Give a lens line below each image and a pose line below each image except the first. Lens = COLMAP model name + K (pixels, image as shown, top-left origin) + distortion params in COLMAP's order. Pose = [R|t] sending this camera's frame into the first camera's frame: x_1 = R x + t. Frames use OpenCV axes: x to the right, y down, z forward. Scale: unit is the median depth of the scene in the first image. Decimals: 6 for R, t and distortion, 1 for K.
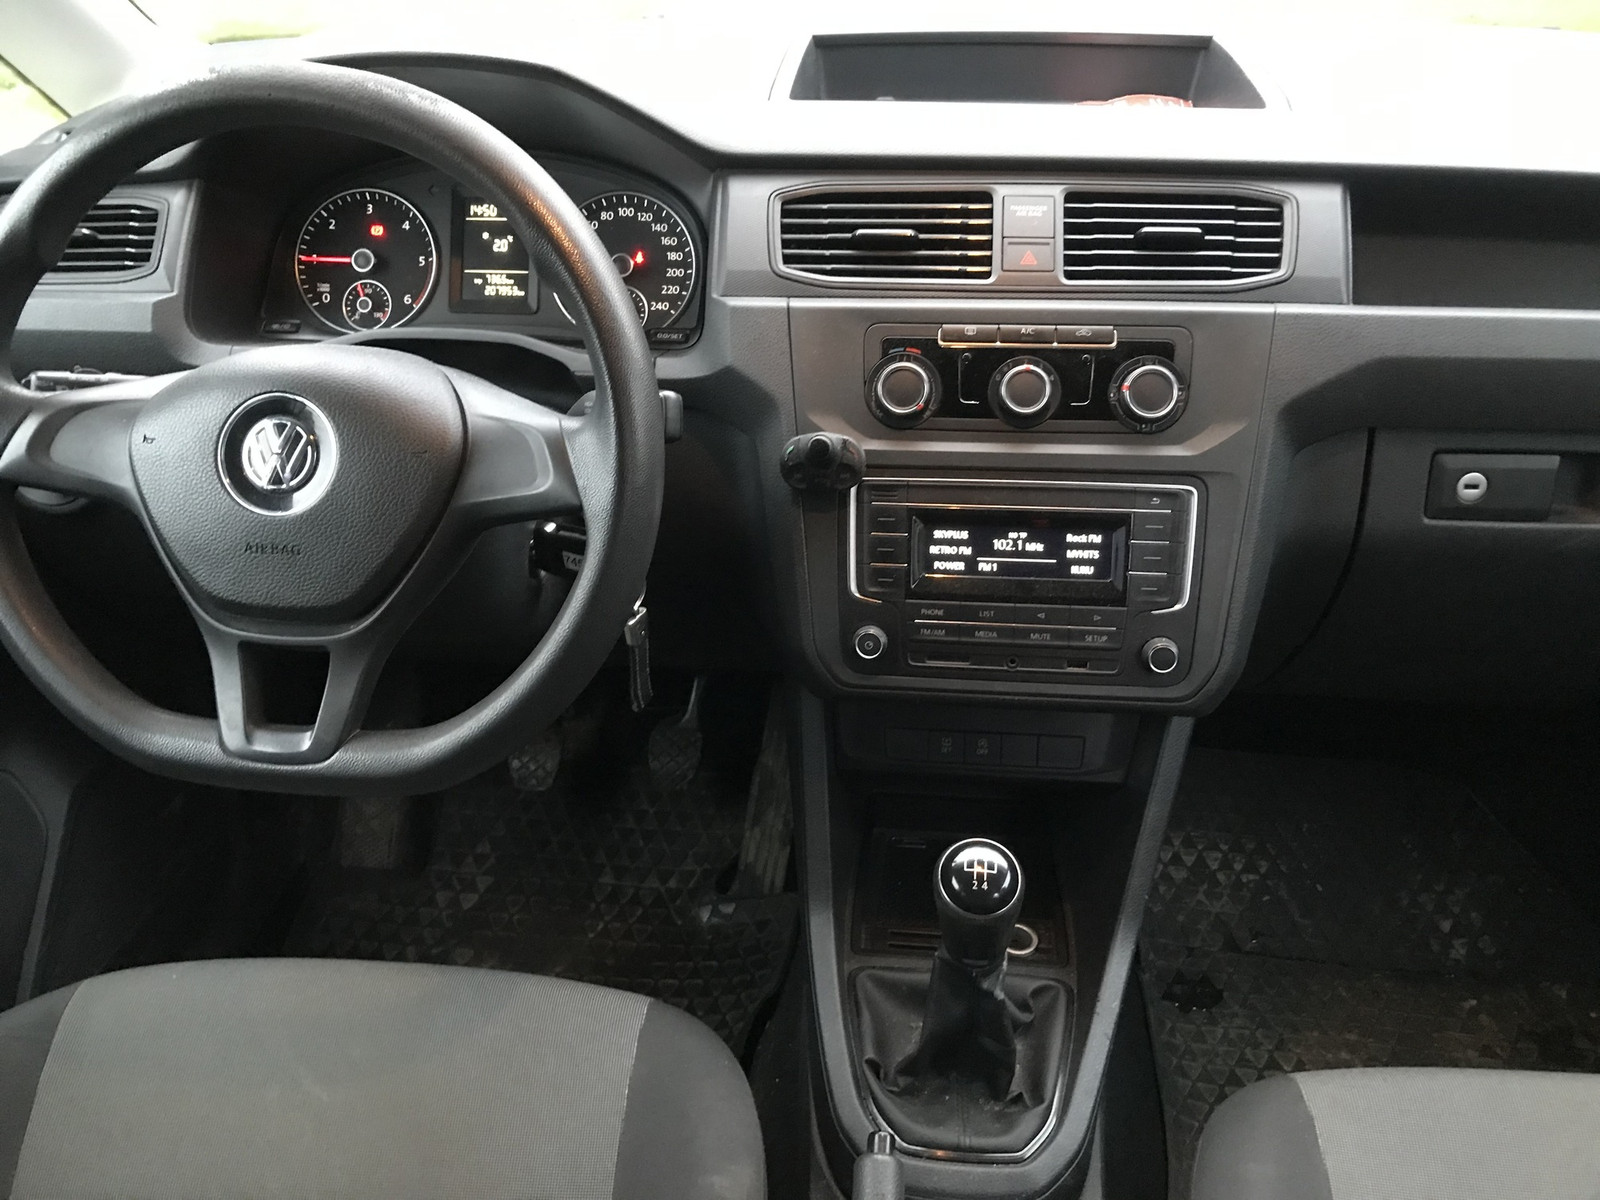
lens RADIAL K [[1307.0, 0, 800.0], [0, 1307.0, 600.0], [0, 0, 1]] dist [0.007056, -0.000445]
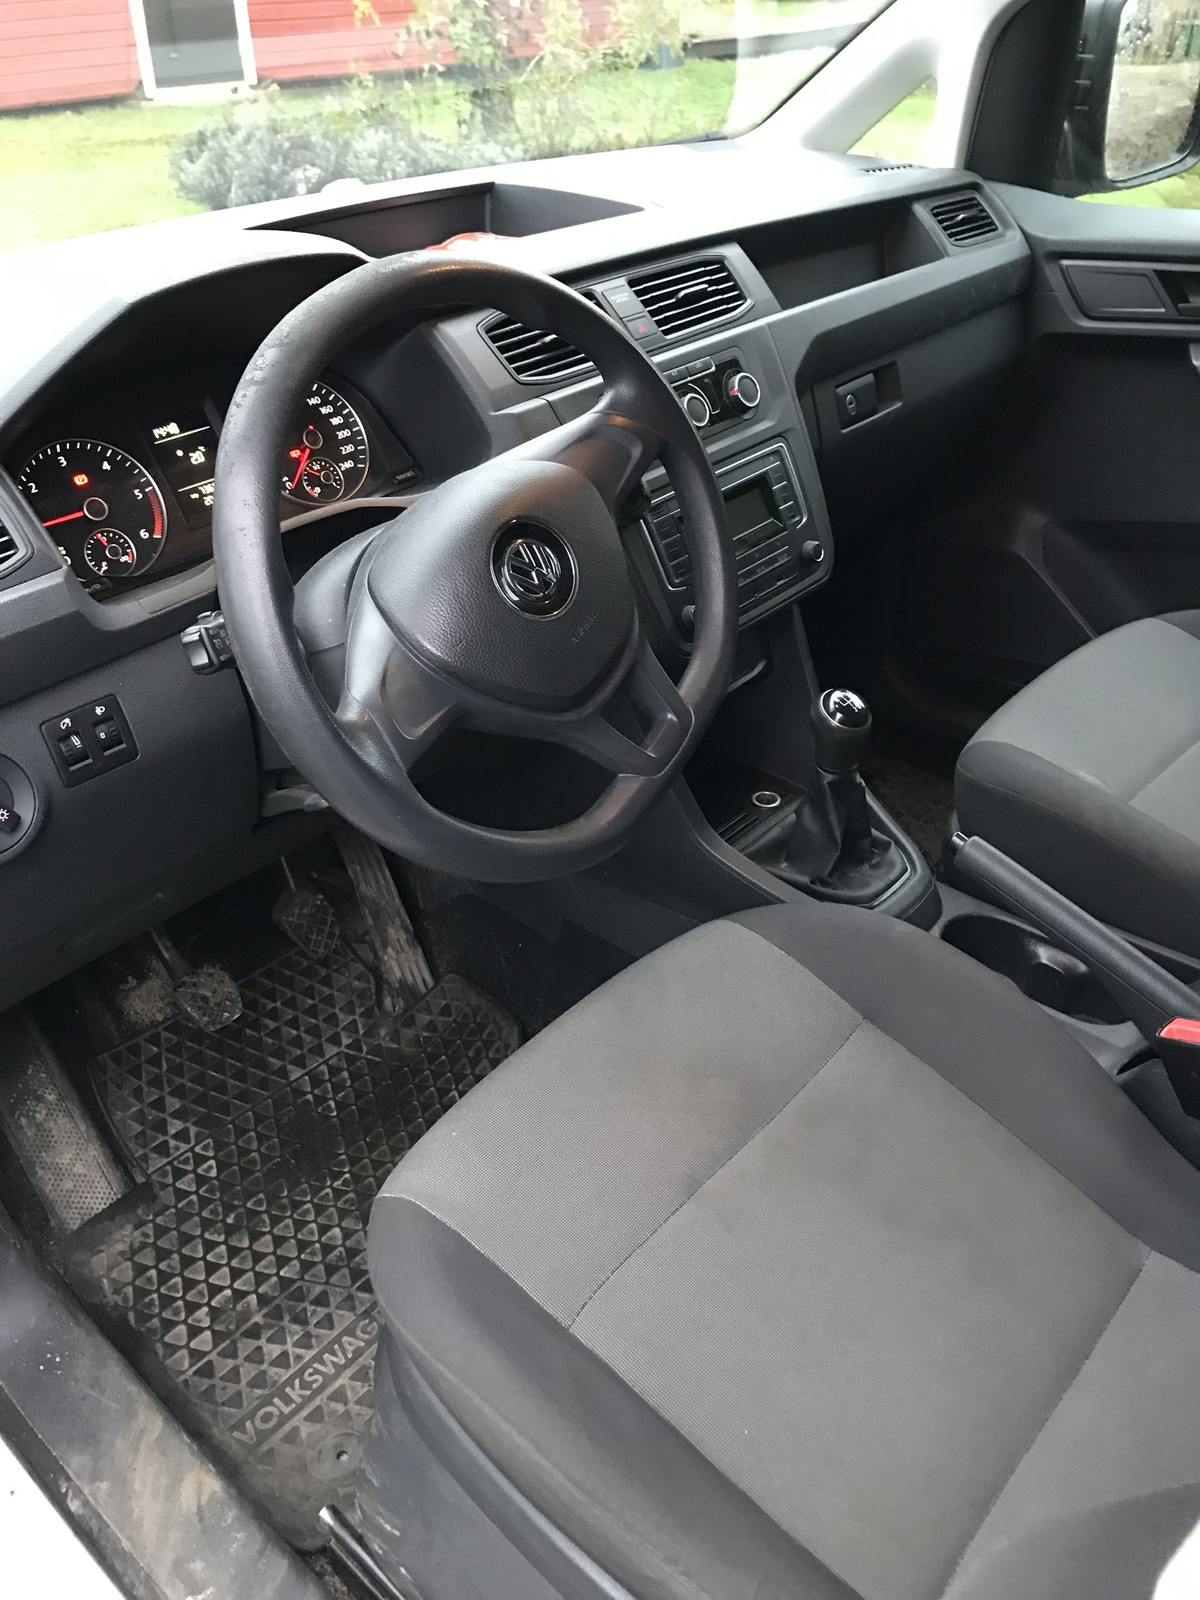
lens RADIAL K [[1276.9, 0, 600.0], [0, 1276.9, 800.0], [0, 0, 1]] dist [-0.009297, -0.002272]
pose [[0.607223, -0.450429, 0.654518, -0.819167], [0.450231, 0.873821, 0.183653, -0.075097], [-0.654654, 0.183166, 0.733401, 0.097785]]
